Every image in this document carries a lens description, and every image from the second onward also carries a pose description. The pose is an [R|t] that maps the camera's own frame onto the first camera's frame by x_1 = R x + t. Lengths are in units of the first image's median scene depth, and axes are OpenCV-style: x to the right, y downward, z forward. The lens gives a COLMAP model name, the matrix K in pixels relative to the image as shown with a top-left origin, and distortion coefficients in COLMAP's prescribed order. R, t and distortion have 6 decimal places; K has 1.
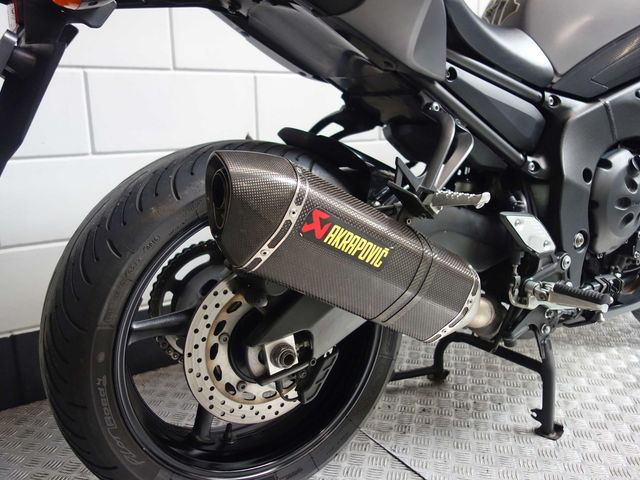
lens RADIAL K [[562.3, 0, 319.8], [0, 562.3, 239.4], [0, 0, 1]] dist [0.008616, -0.015768]
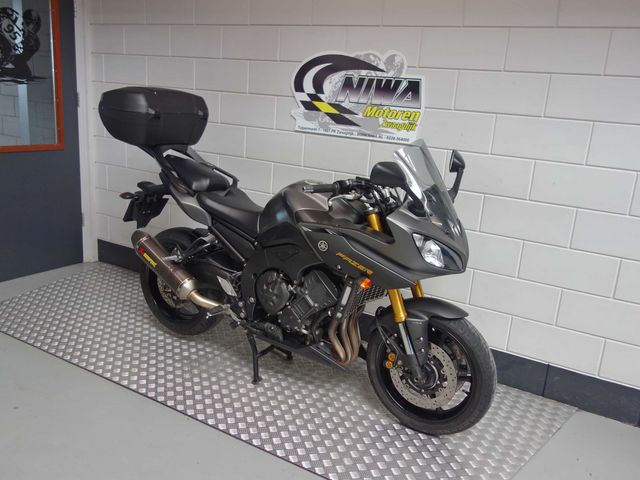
lens RADIAL K [[562.3, 0, 319.6], [0, 562.3, 239.4], [0, 0, 1]] dist [0.008616, -0.015768]
pose [[0.433137, 0.267216, -0.860807, 3.146091], [-0.278109, 0.948065, 0.154366, -0.853758], [0.857349, 0.172536, 0.484957, 0.010025]]
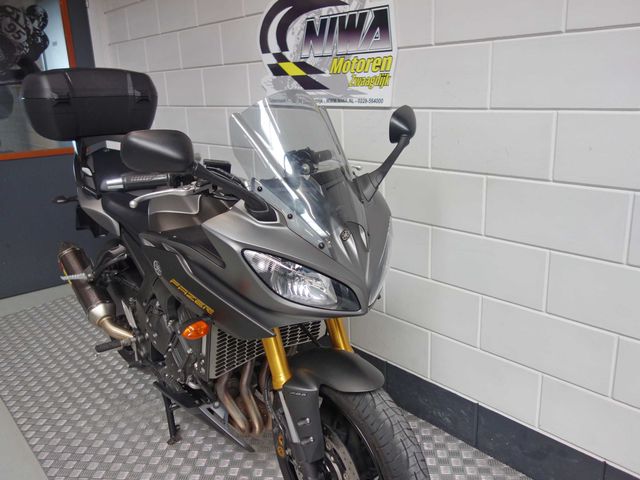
lens RADIAL K [[562.3, 0, 321.8], [0, 562.3, 241.8], [0, 0, 1]] dist [0.008616, -0.015768]
pose [[0.122097, 0.275353, -0.953558, 2.618692], [-0.190370, 0.949405, 0.249778, -1.021080], [0.974090, 0.151031, 0.168338, 1.421114]]
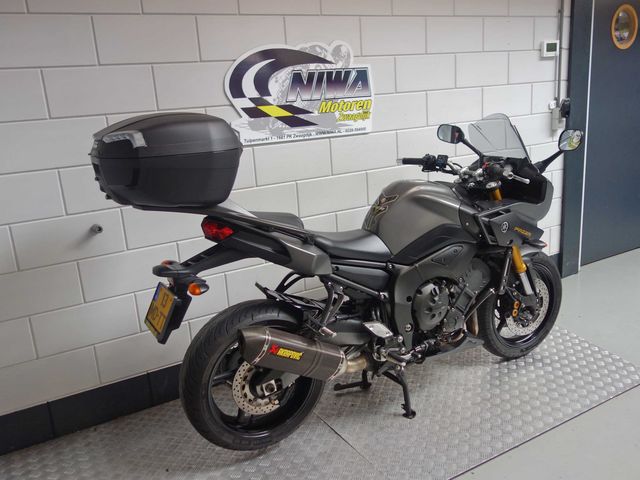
lens RADIAL K [[562.3, 0, 318.7], [0, 562.3, 242.7], [0, 0, 1]] dist [0.008616, -0.015768]
pose [[0.996825, -0.040189, -0.068743, 0.328856], [0.042274, 0.998681, 0.029145, -0.479331], [0.067481, -0.031958, 0.997209, -1.398999]]
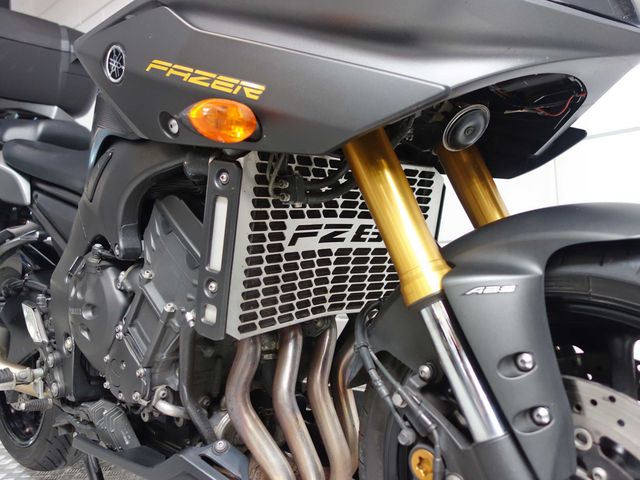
lens RADIAL K [[562.3, 0, 324.2], [0, 562.3, 238.8], [0, 0, 1]] dist [0.008616, -0.015768]
pose [[0.252385, -0.029514, -0.967177, 1.777884], [-0.159827, 0.984534, -0.071750, -0.209754], [0.954336, 0.172690, 0.243765, 1.361531]]
